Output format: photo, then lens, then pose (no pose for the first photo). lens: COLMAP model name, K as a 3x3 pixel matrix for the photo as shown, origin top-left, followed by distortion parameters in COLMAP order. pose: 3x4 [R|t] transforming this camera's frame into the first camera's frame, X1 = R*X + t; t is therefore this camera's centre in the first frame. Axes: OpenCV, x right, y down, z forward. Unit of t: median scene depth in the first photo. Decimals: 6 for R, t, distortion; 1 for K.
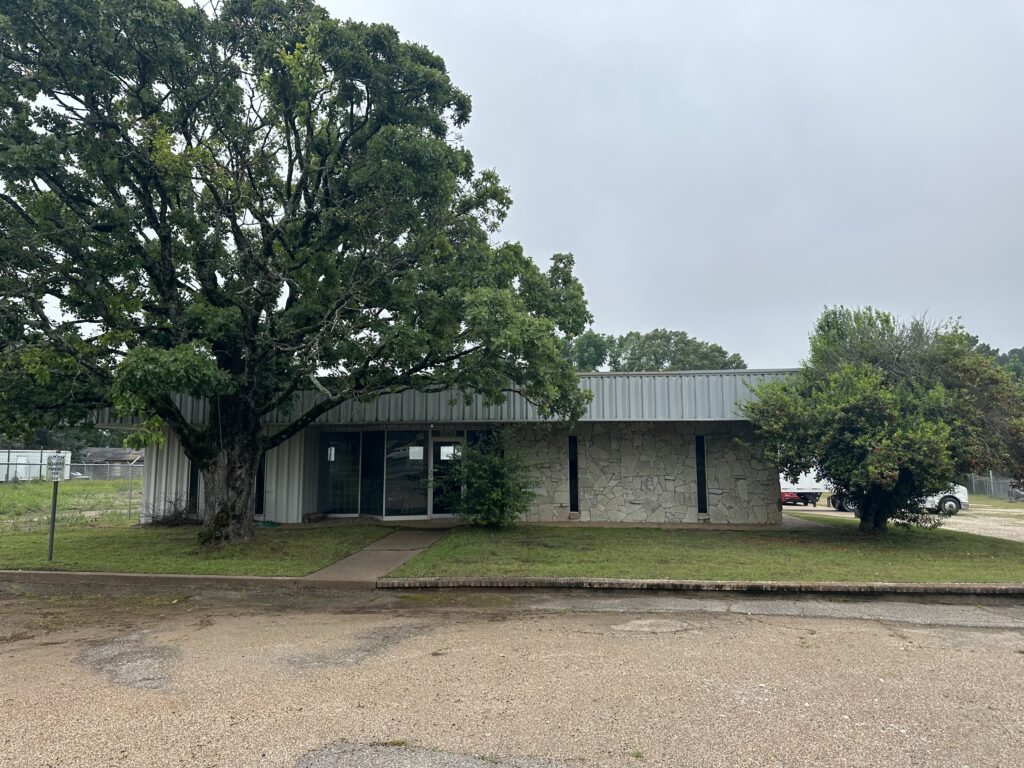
lens RADIAL K [[709.4, 0, 512.0], [0, 709.4, 384.0], [0, 0, 1]] dist [0.052616, 0.000754]
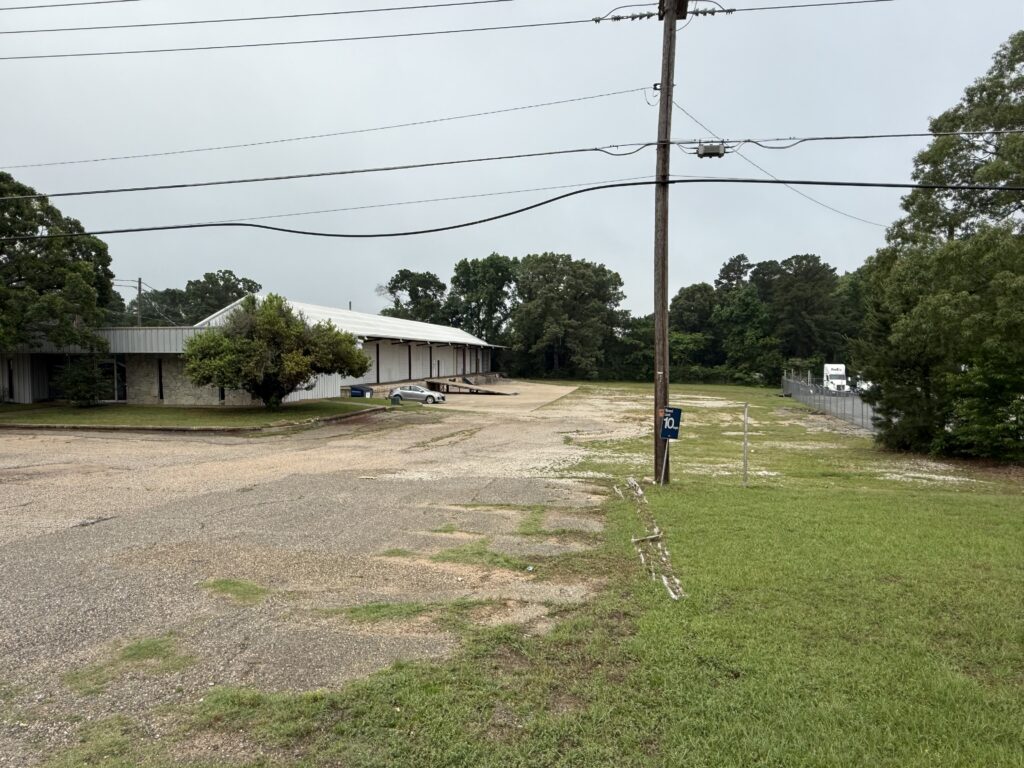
lens RADIAL K [[660.6, 0, 510.9], [0, 660.6, 388.4], [0, 0, 1]] dist [-0.003017, 0.001117]
pose [[0.998194, 0.004732, -0.059889, 0.969977], [0.004407, 0.988440, 0.151546, -0.093083], [0.059913, -0.151537, 0.986634, -0.565177]]
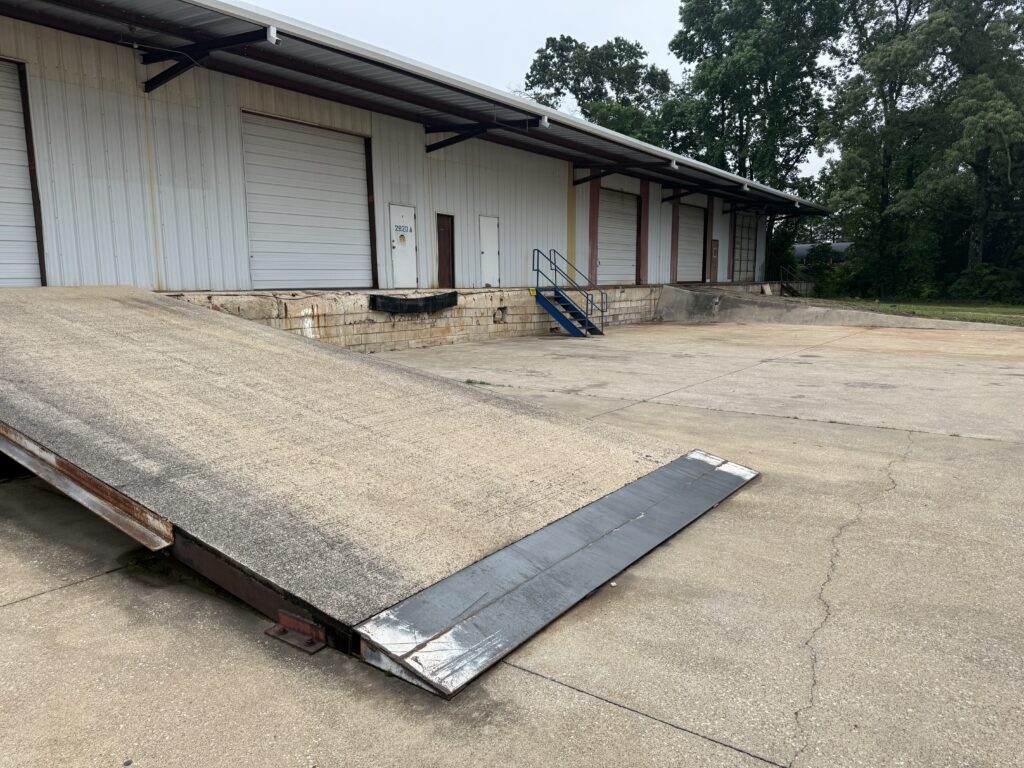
lens RADIAL K [[709.4, 0, 512.0], [0, 709.4, 384.0], [0, 0, 1]] dist [-0.003022, -0.001709]
pose [[0.875032, 0.062650, -0.479993, 0.864012], [0.061090, 0.969369, 0.237892, 0.327788], [0.480194, -0.237486, 0.844402, 2.472526]]
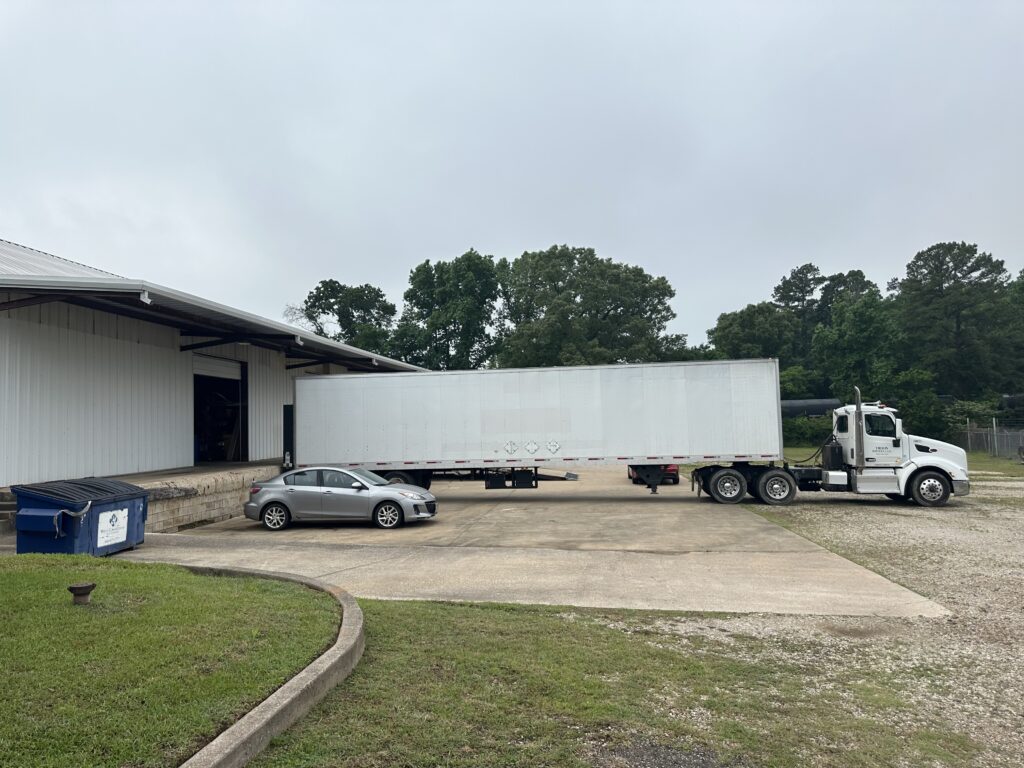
lens RADIAL K [[717.3, 0, 512.0], [0, 717.3, 384.0], [0, 0, 1]] dist [0.072429, 0.000025]
pose [[0.999593, -0.023469, 0.016218, 0.648616], [0.022644, 0.998529, 0.049269, 0.140796], [-0.017350, -0.048881, 0.998654, 1.052659]]
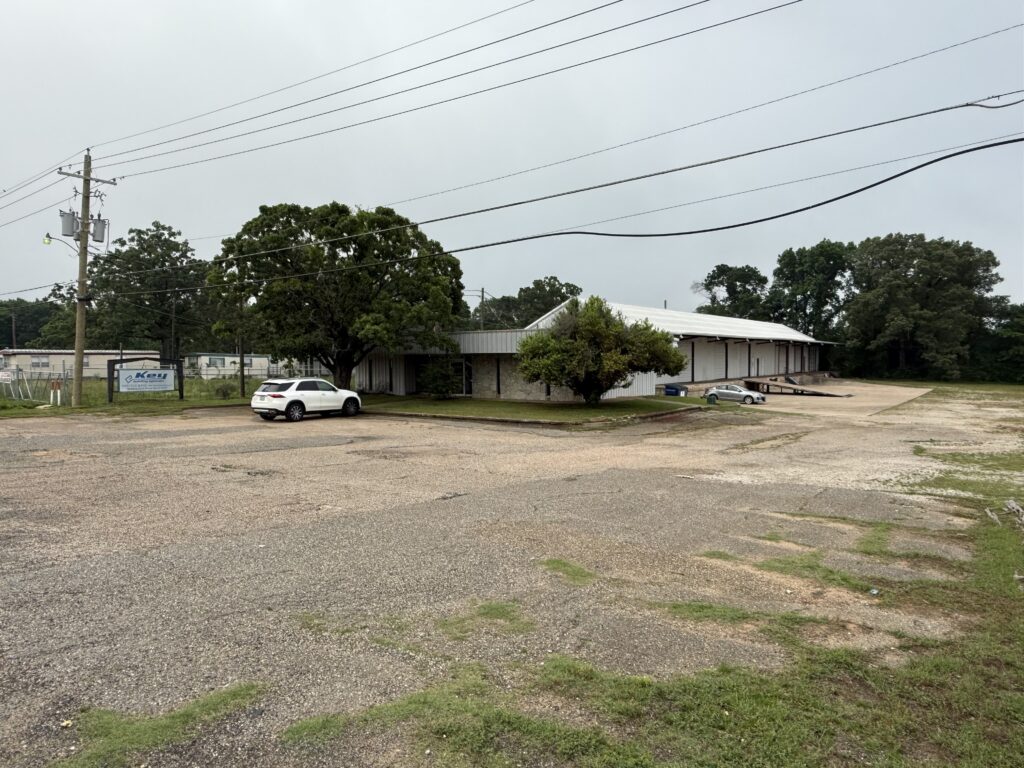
lens RADIAL K [[660.6, 0, 510.9], [0, 660.6, 388.4], [0, 0, 1]] dist [-0.003017, 0.001117]
pose [[0.864996, 0.019539, -0.501398, 0.965759], [0.058104, 0.988619, 0.138765, -0.093177], [0.498403, -0.149165, 0.854017, -0.569373]]
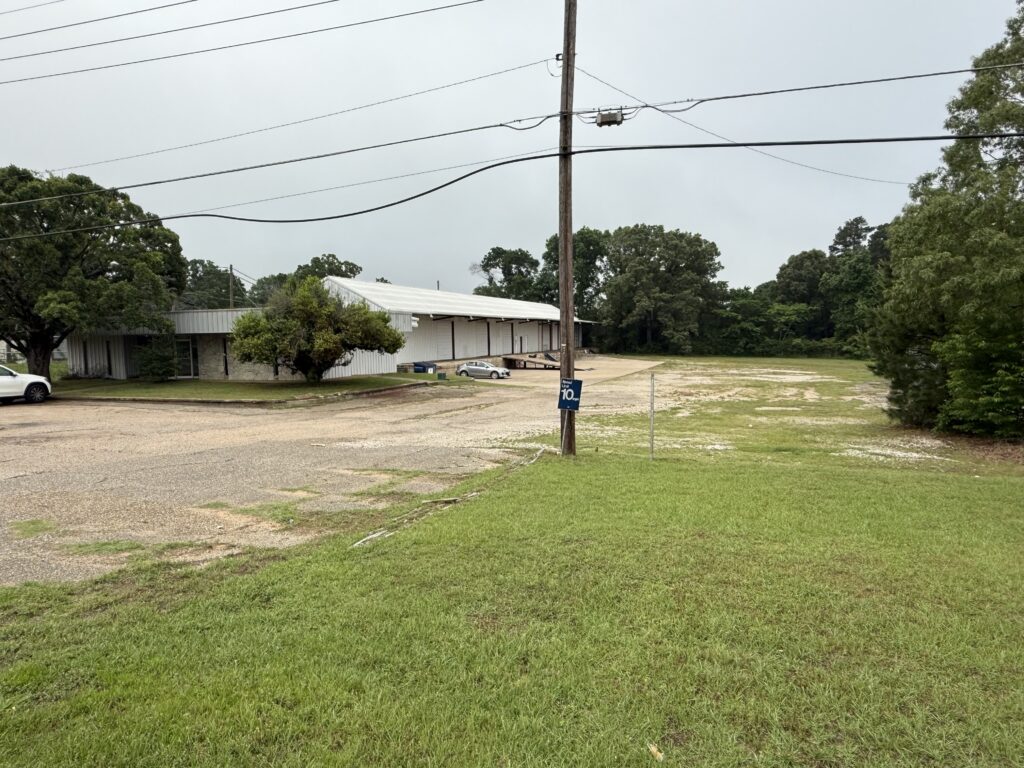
lens RADIAL K [[660.6, 0, 510.9], [0, 660.6, 388.4], [0, 0, 1]] dist [-0.003017, 0.001117]
pose [[0.972518, 0.006549, -0.232734, 1.168644], [0.037236, 0.982363, 0.183239, -0.089014], [0.229829, -0.186869, 0.955122, -0.560955]]
